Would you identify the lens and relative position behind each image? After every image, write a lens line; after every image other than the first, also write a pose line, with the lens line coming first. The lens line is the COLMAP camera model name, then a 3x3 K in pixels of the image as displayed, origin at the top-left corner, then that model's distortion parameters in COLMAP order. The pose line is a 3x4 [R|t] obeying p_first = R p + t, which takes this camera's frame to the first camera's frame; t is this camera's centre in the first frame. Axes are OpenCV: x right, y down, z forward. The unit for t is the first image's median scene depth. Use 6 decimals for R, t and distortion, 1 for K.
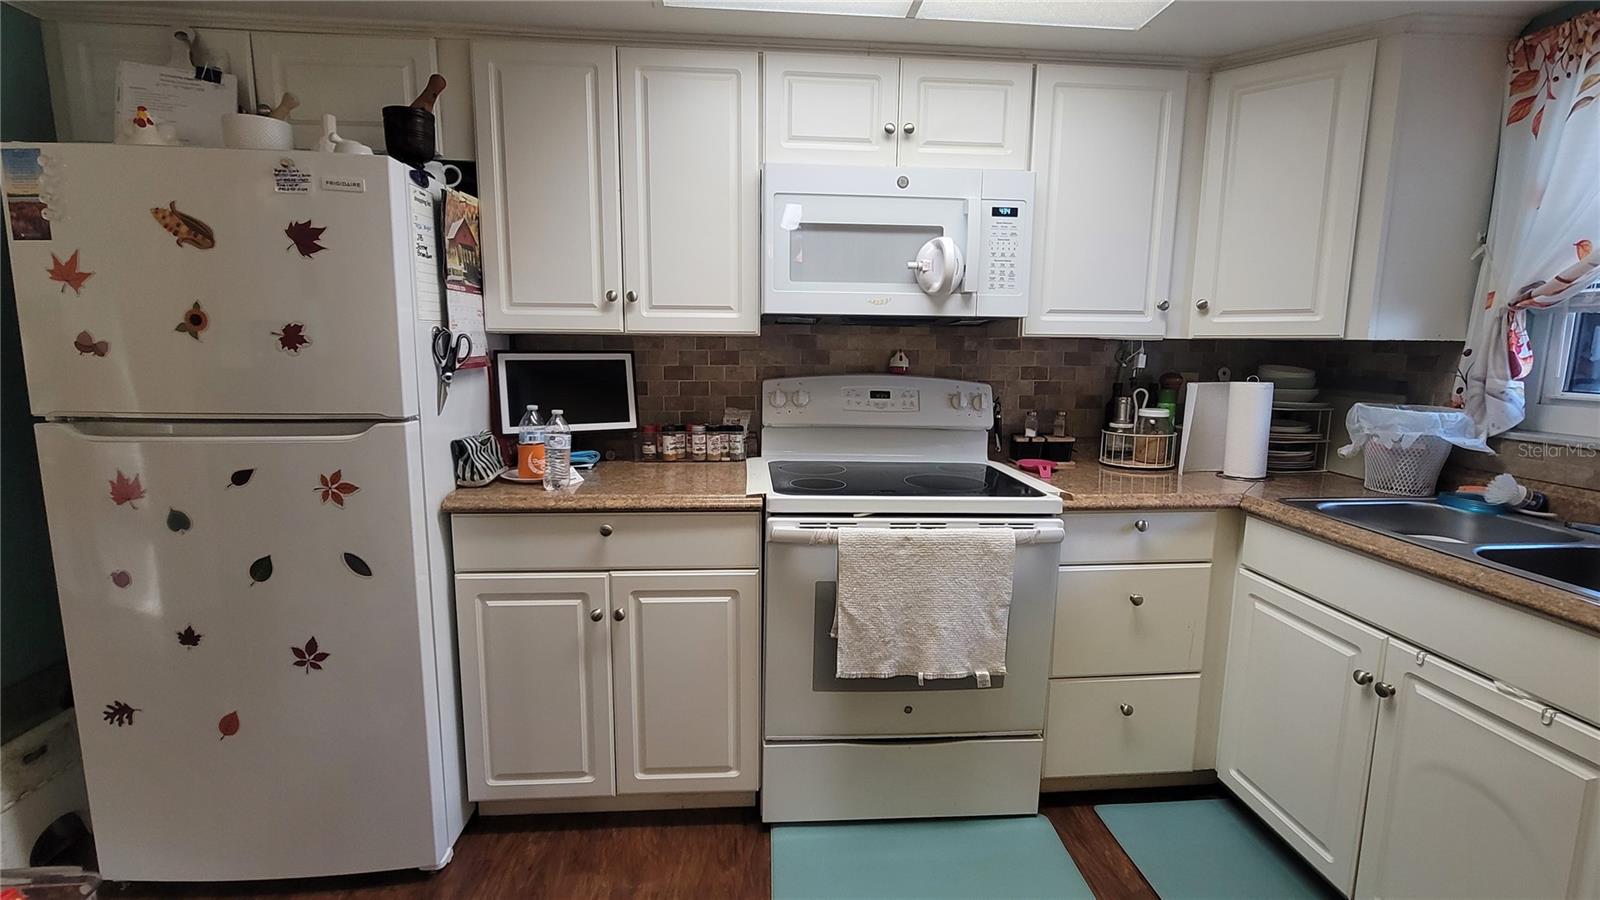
lens RADIAL K [[648.4, 0, 801.8], [0, 648.4, 443.7], [0, 0, 1]] dist [-0.001743, -0.000165]
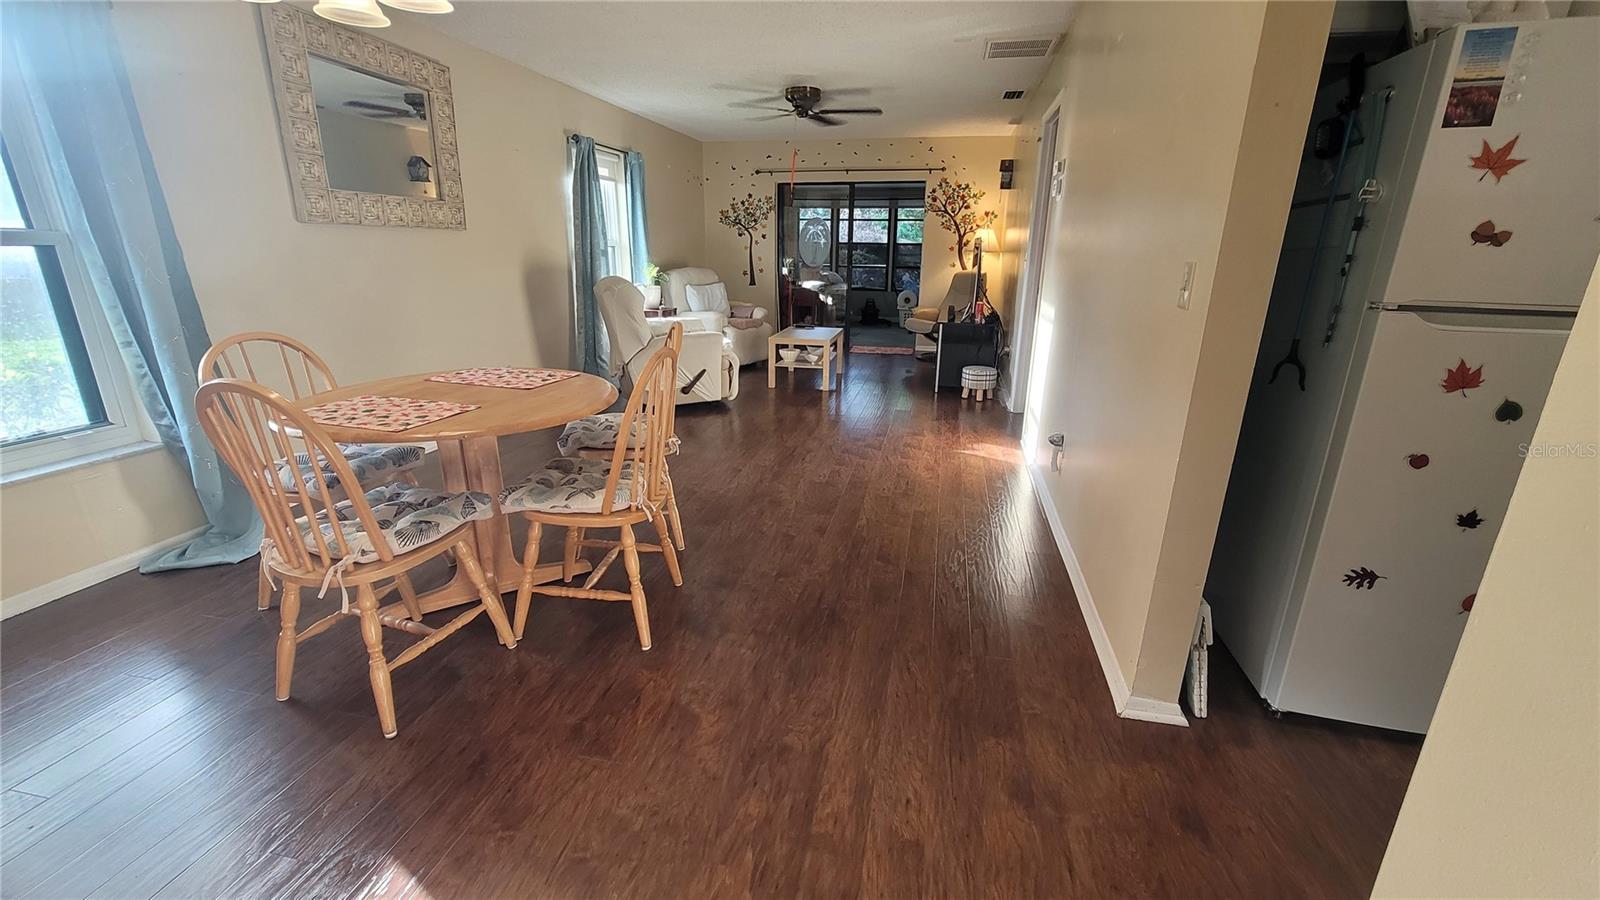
lens RADIAL K [[648.4, 0, 802.9], [0, 648.4, 453.5], [0, 0, 1]] dist [-0.001743, -0.000165]
pose [[0.959747, 0.087104, -0.267019, -1.843043], [-0.043198, 0.985162, 0.166100, 0.065494], [0.277525, -0.147879, 0.949269, -0.324205]]
